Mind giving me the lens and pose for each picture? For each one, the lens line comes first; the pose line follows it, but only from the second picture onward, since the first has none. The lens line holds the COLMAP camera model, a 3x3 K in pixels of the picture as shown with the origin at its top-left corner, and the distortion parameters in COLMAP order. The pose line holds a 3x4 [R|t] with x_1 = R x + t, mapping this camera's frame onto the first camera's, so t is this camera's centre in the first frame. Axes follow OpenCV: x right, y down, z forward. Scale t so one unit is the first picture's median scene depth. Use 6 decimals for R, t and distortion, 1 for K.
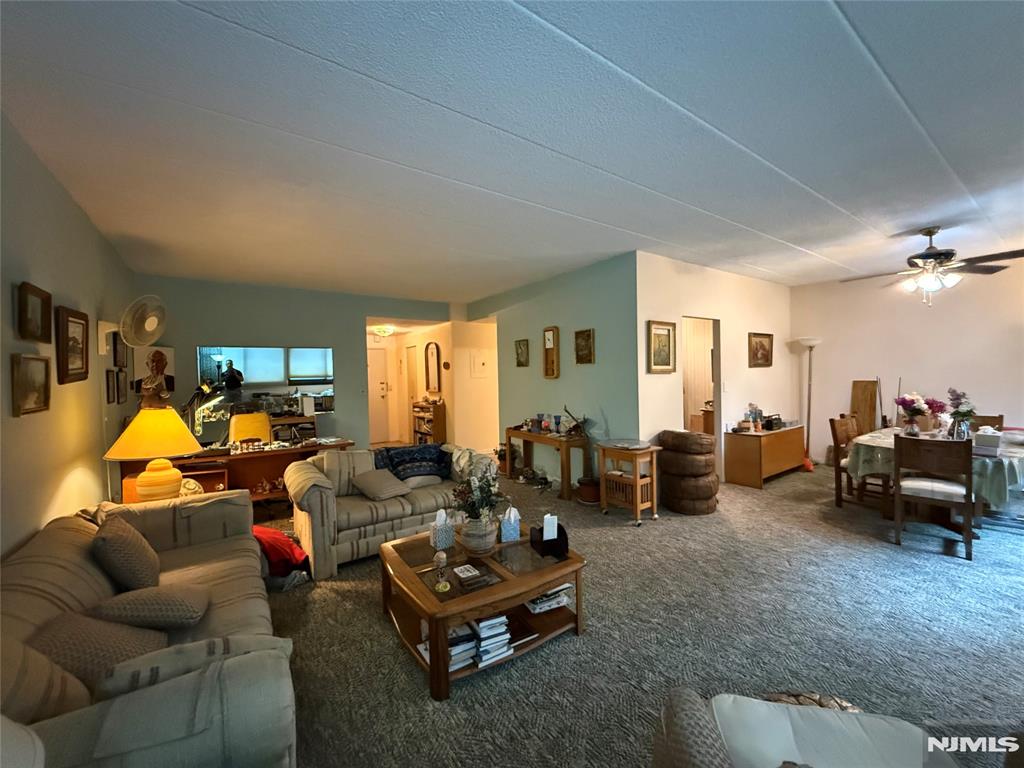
lens RADIAL K [[408.7, 0, 512.0], [0, 408.7, 384.0], [0, 0, 1]] dist [0.000934, 0.000084]
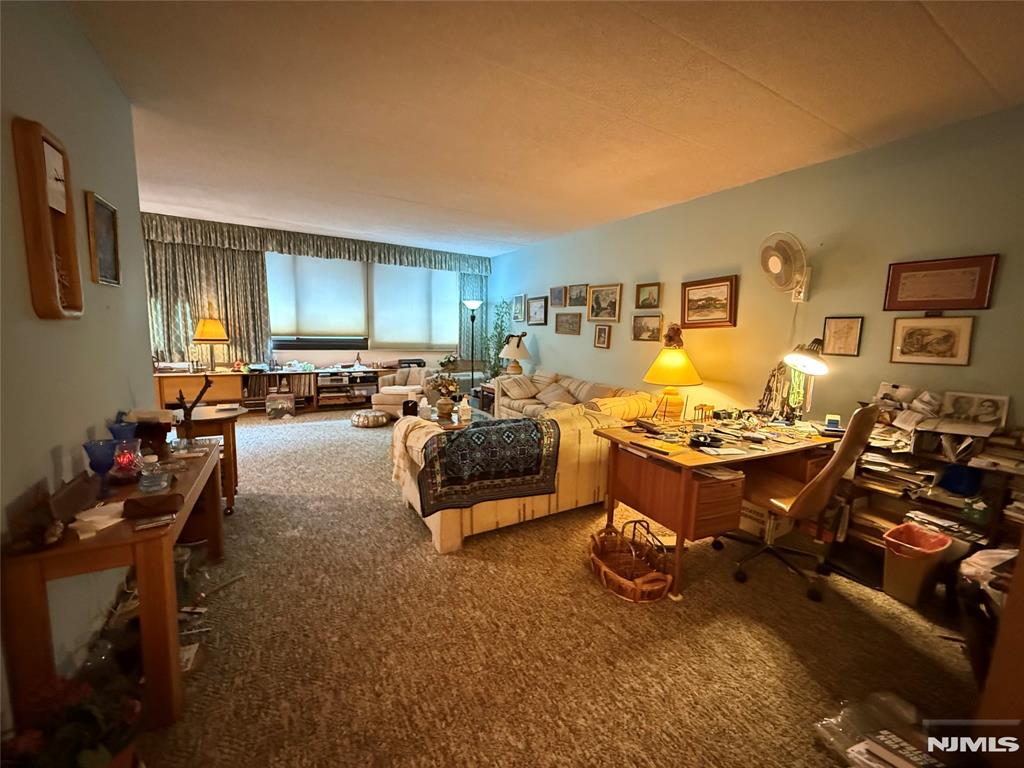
lens RADIAL K [[408.7, 0, 512.0], [0, 408.7, 384.0], [0, 0, 1]] dist [0.000934, 0.000084]
pose [[-0.995178, -0.021361, 0.095726, -0.281052], [-0.005975, 0.987387, 0.158211, -0.019223], [-0.097898, 0.156876, -0.982754, 1.391482]]
